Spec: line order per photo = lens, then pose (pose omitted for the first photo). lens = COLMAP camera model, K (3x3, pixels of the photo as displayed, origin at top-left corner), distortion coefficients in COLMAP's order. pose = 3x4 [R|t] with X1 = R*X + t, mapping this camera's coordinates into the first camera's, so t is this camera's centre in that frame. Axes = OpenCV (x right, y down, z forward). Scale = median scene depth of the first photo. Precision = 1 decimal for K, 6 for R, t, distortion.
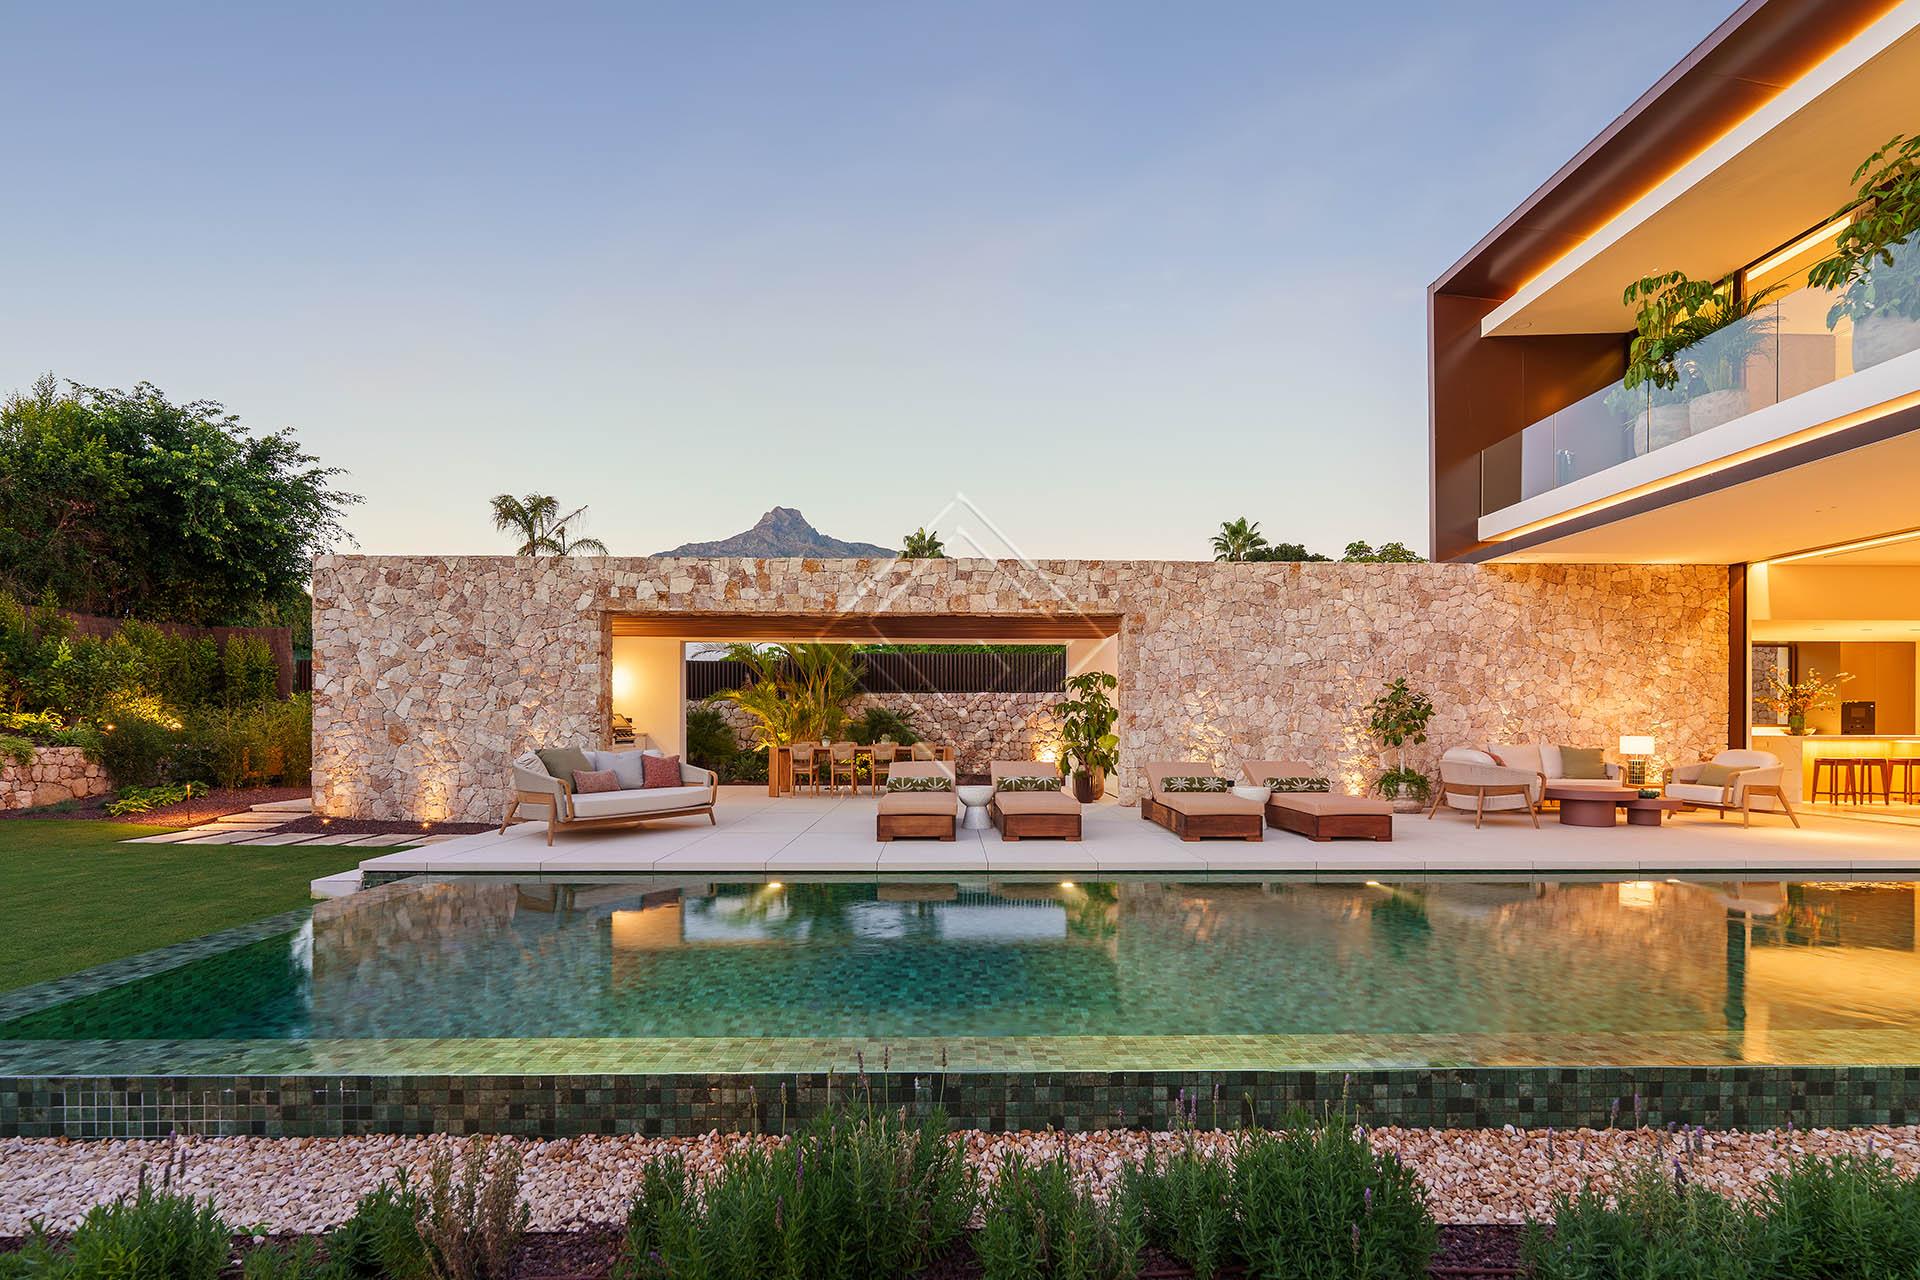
lens RADIAL K [[803.3, 0, 940.5], [0, 803.3, 709.8], [0, 0, 1]] dist [0.002590, -0.000153]
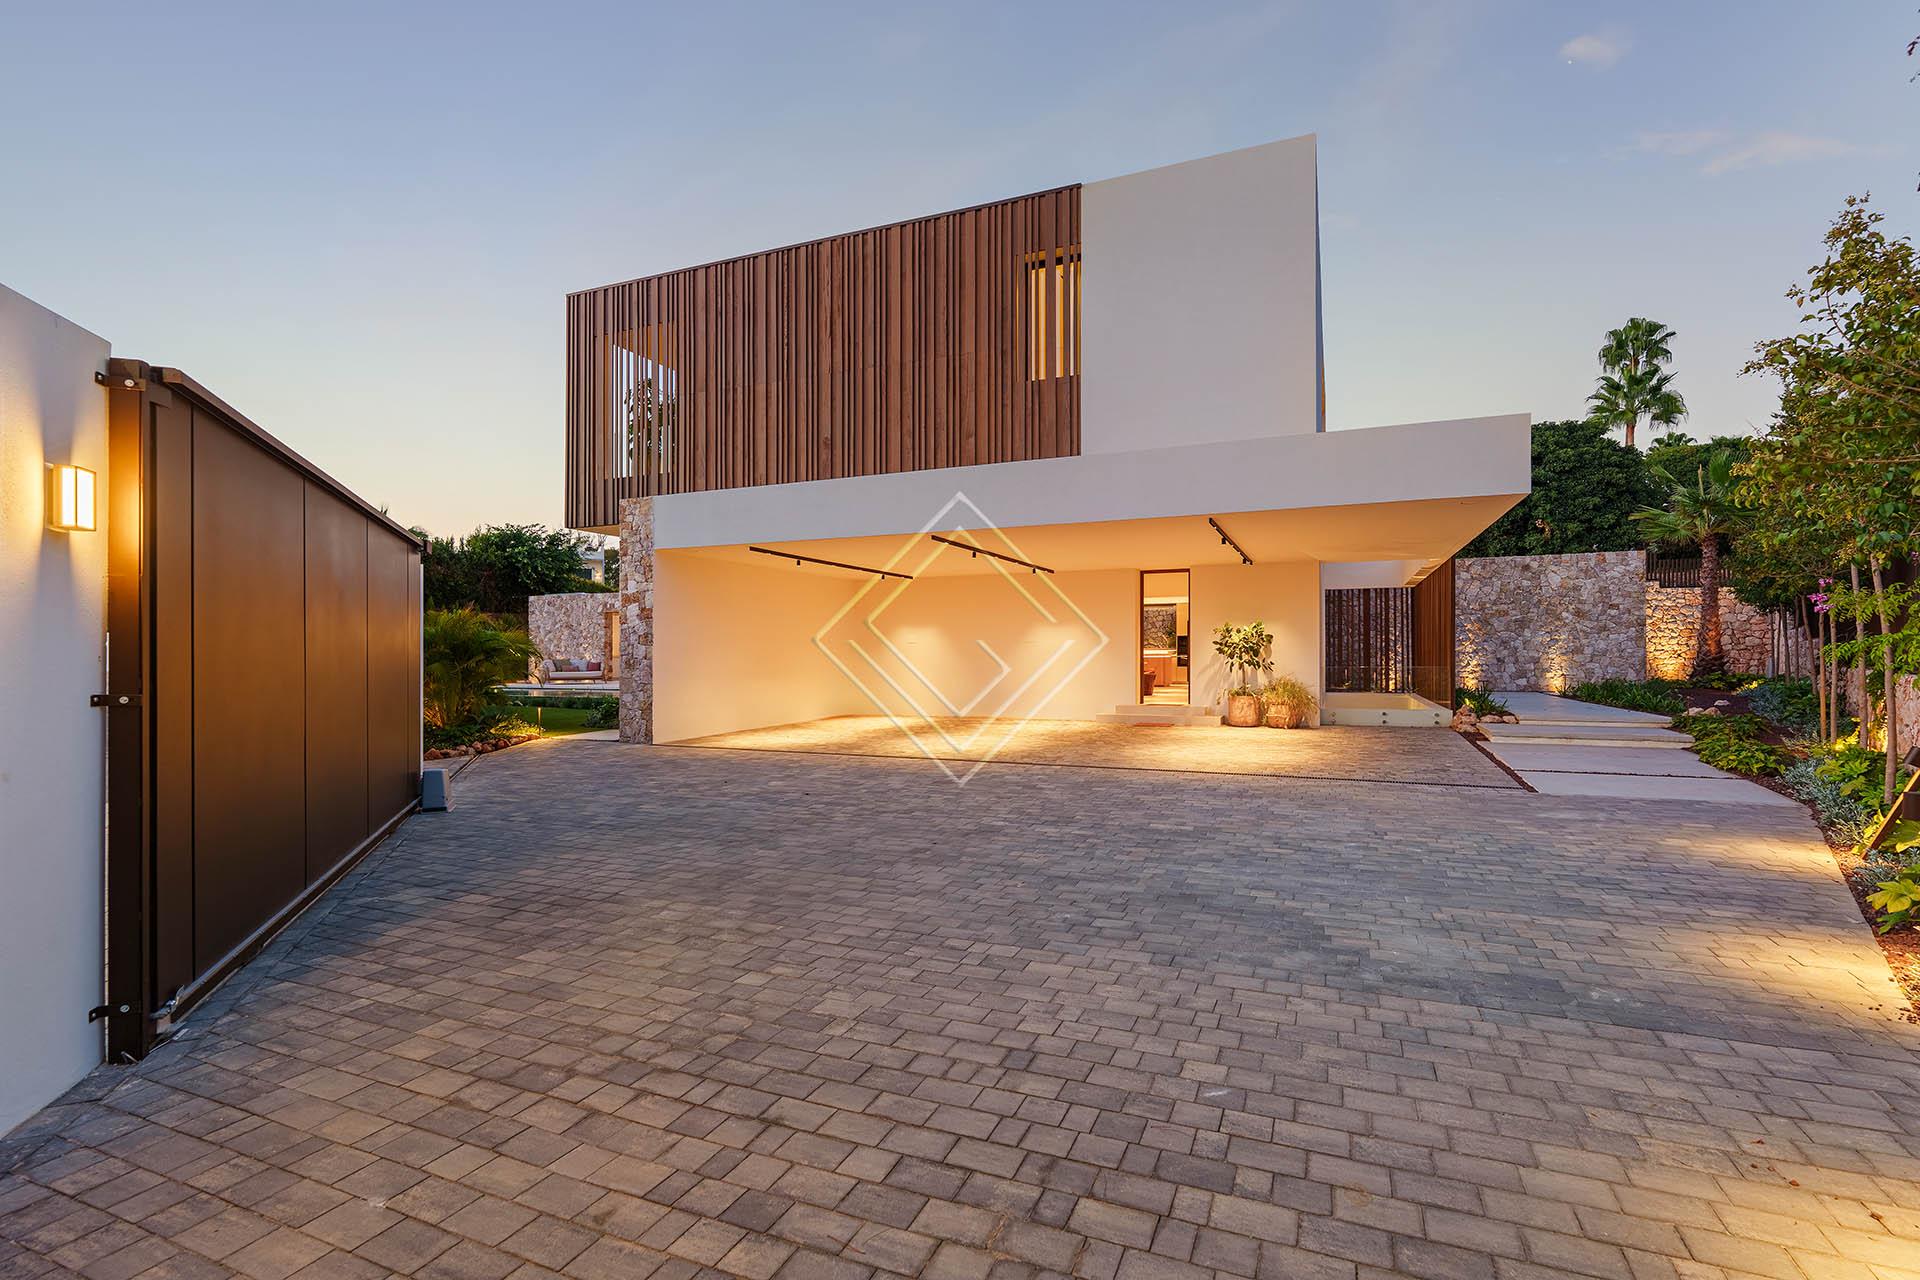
lens RADIAL K [[803.3, 0, 1005.9], [0, 803.3, 644.7], [0, 0, 1]] dist [0.002590, -0.000153]
pose [[0.936689, -0.011390, -0.349976, 1.846278], [0.012121, 0.999927, -0.000102, 0.008432], [0.349951, -0.004147, 0.936759, -1.127377]]
